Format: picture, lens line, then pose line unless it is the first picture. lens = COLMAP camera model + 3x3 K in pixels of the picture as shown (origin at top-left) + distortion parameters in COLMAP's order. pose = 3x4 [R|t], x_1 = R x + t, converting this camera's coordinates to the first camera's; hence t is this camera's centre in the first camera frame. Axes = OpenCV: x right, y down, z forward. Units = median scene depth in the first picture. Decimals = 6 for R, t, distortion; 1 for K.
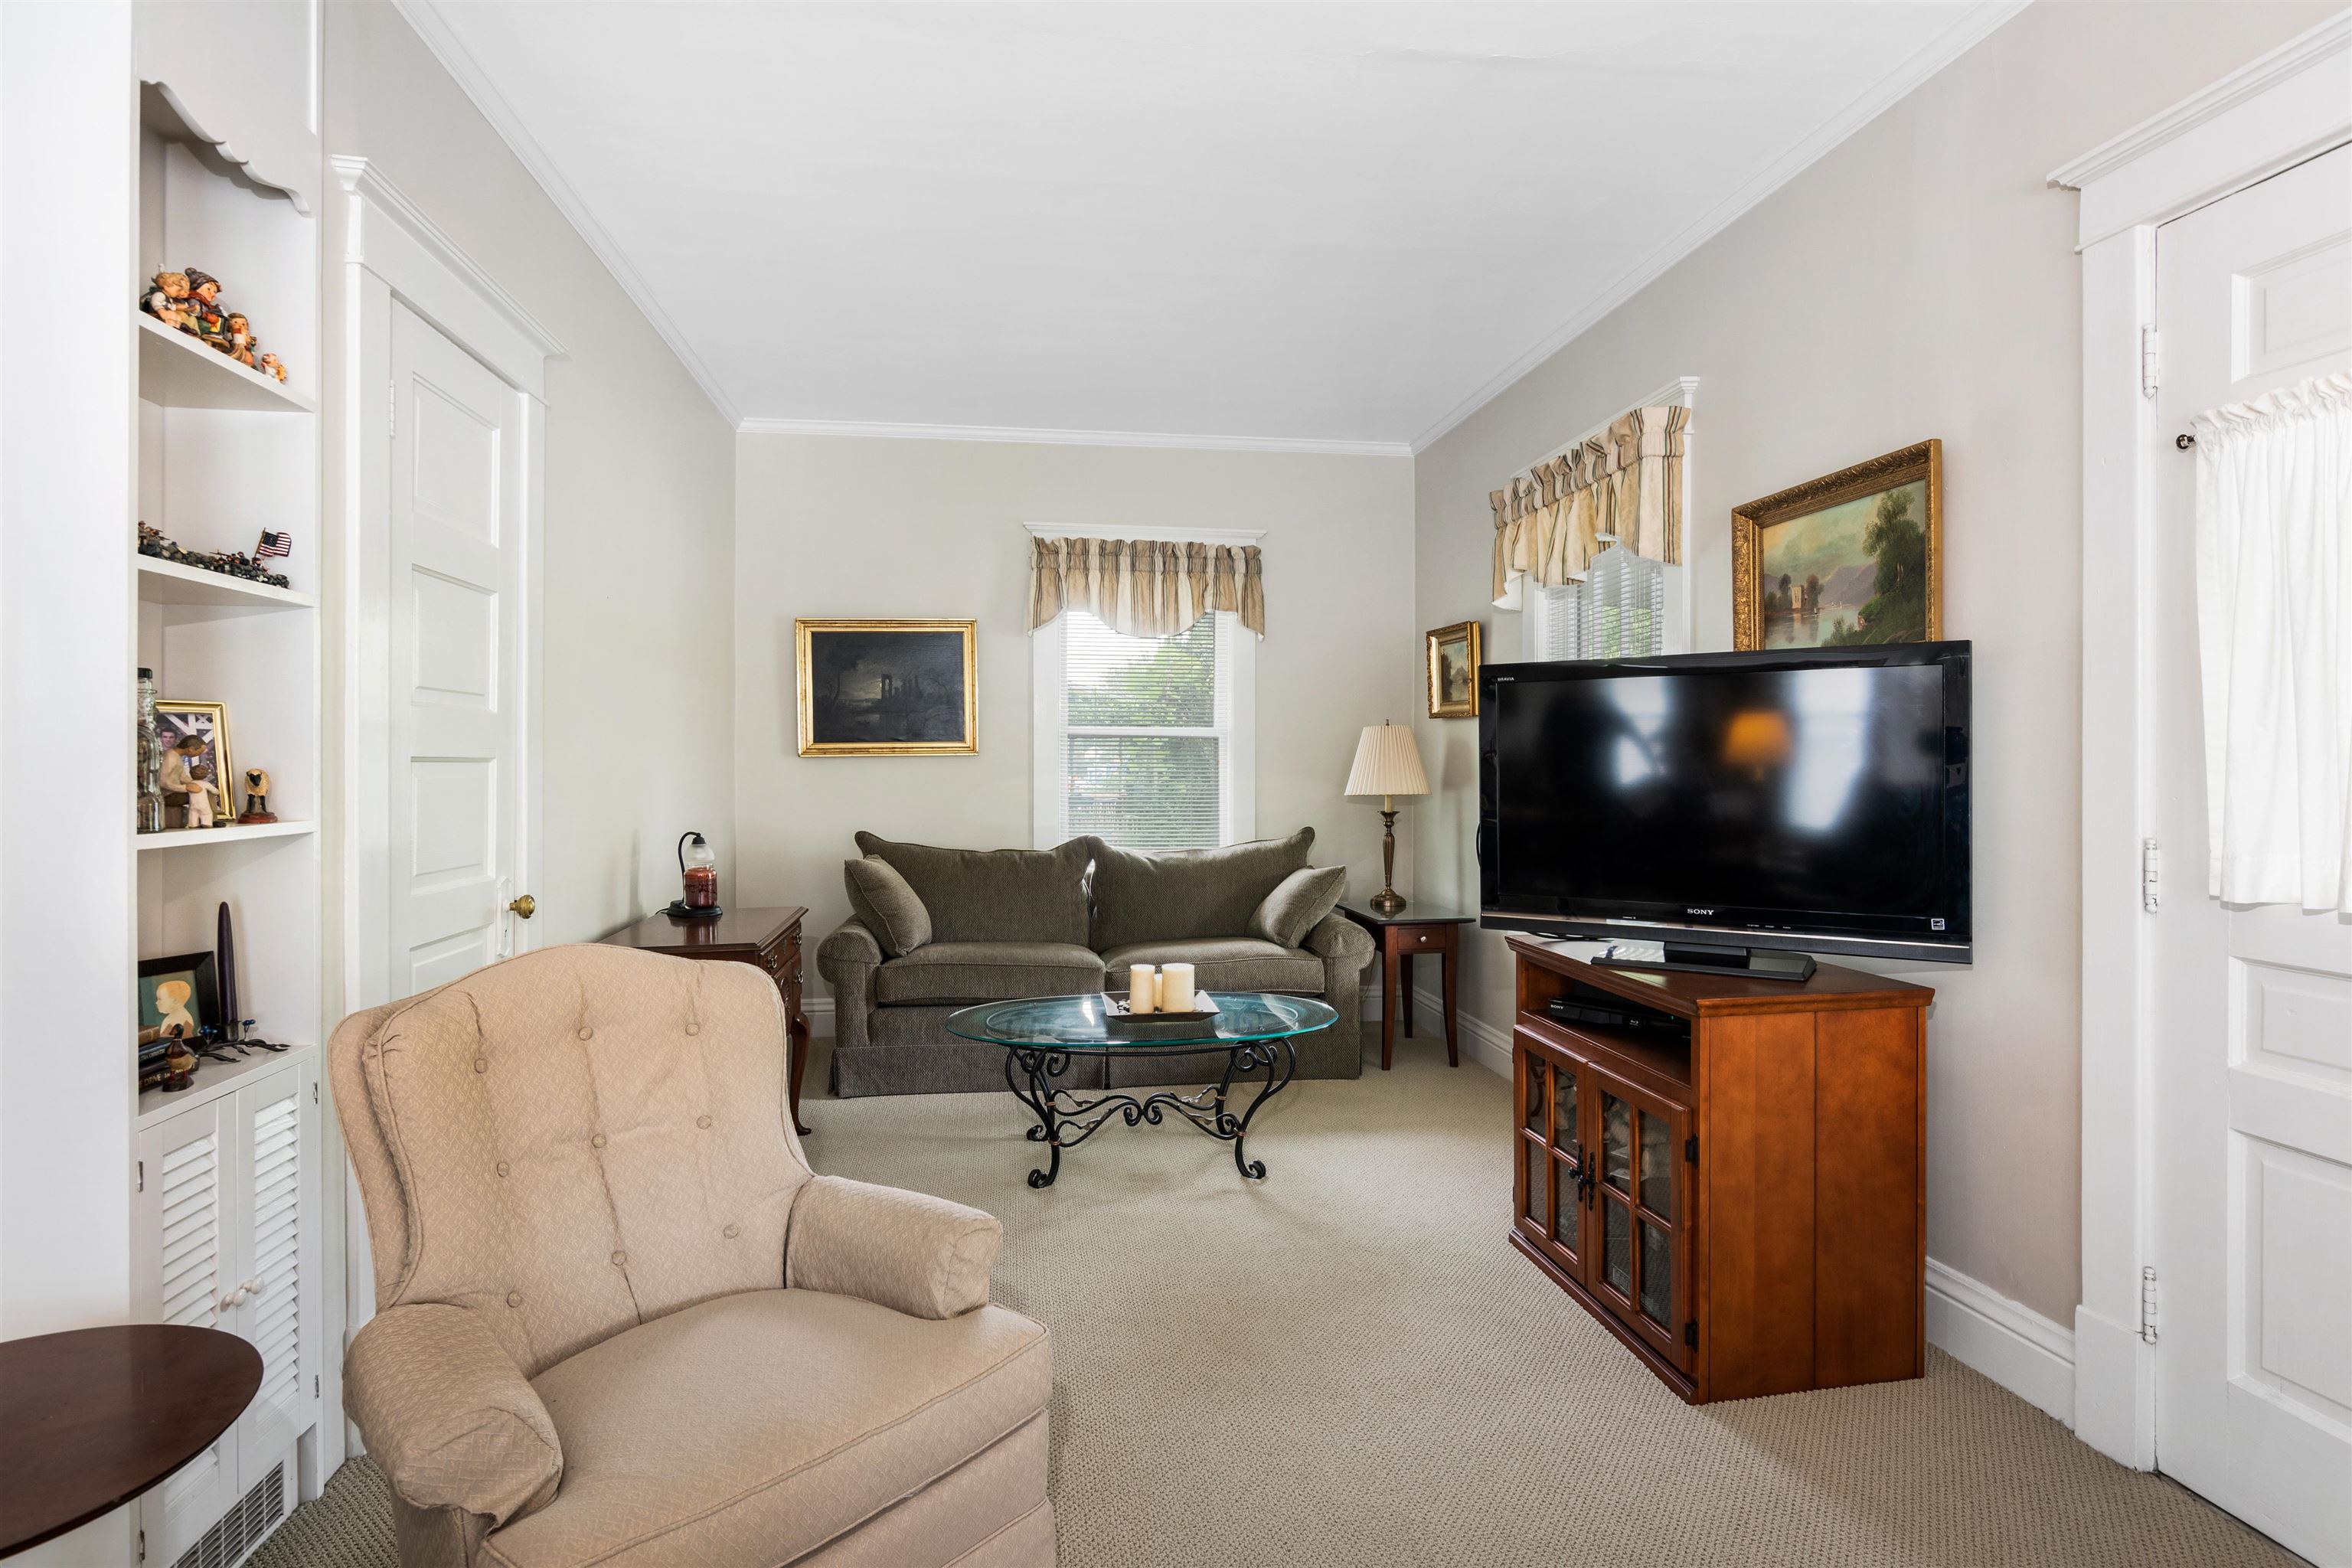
lens RADIAL K [[1237.6, 0, 1177.7], [0, 1237.6, 757.3], [0, 0, 1]] dist [-0.001534, -0.000142]
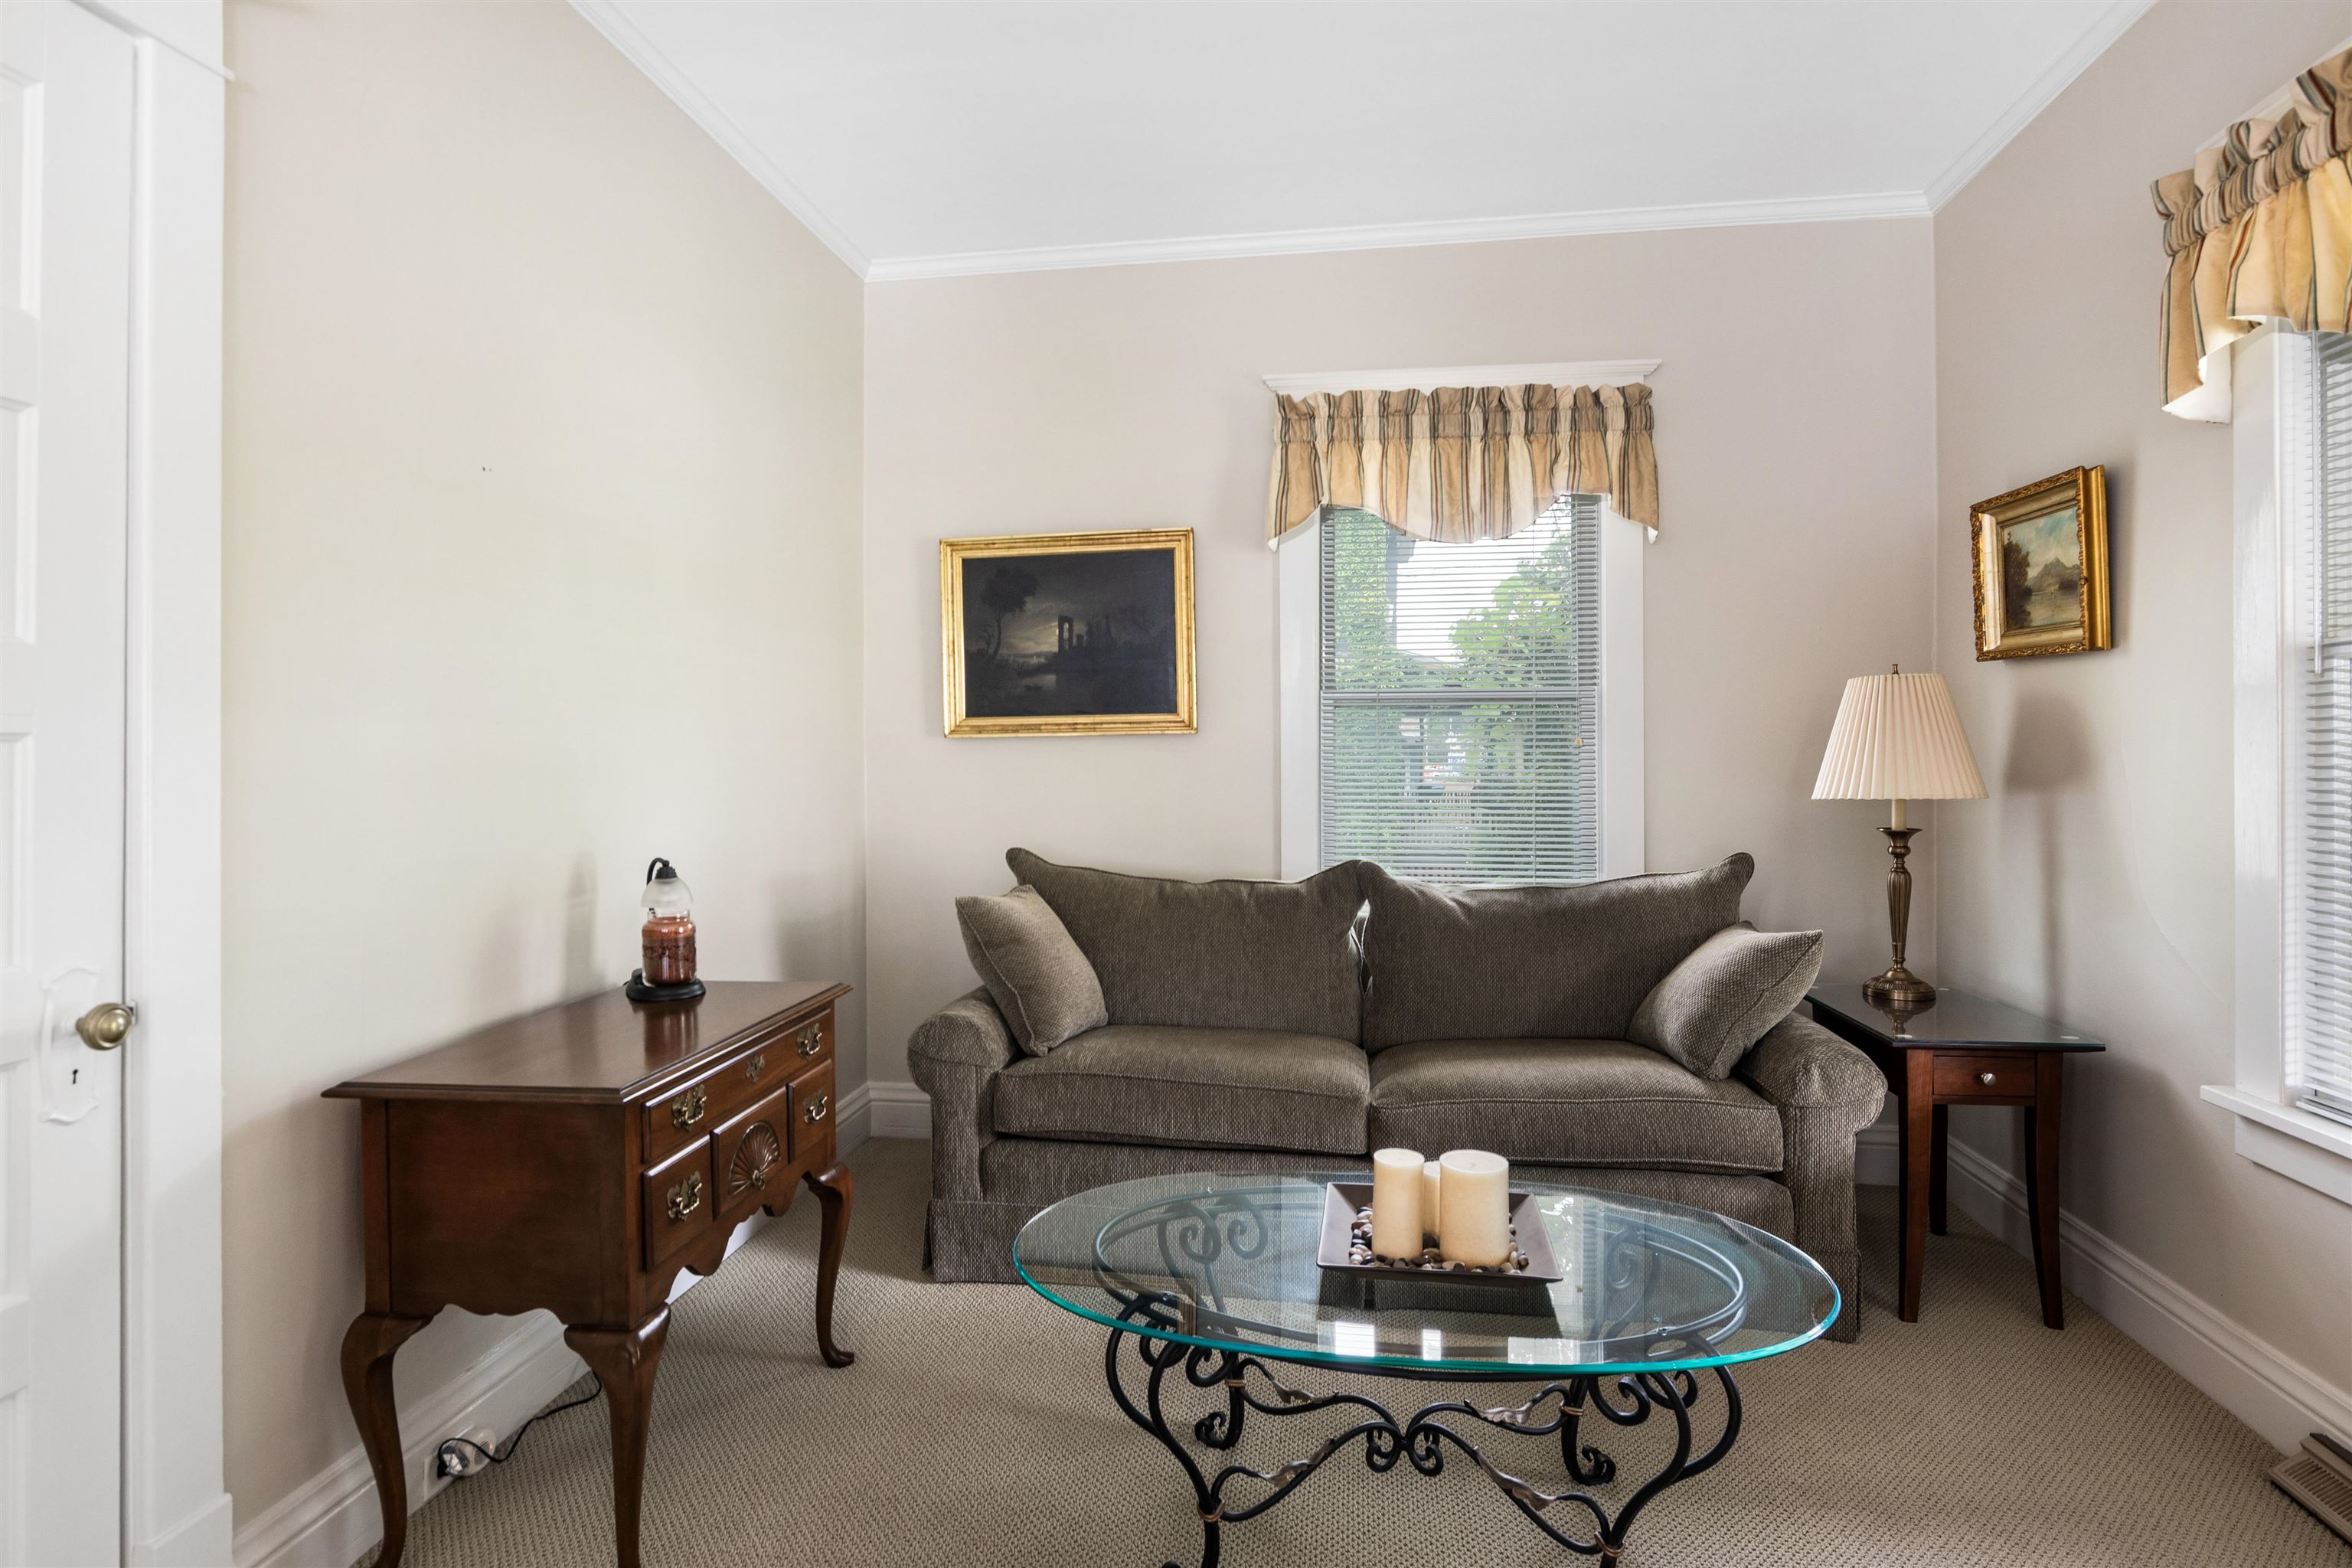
lens RADIAL K [[1240.9, 0, 1170.9], [0, 1240.9, 746.5], [0, 0, 1]] dist [-0.002351, -0.006428]
pose [[0.954503, -0.004549, -0.298165, 0.023850], [0.005312, 0.999984, 0.001750, 0.003919], [0.298153, -0.003255, 0.954513, 0.369172]]
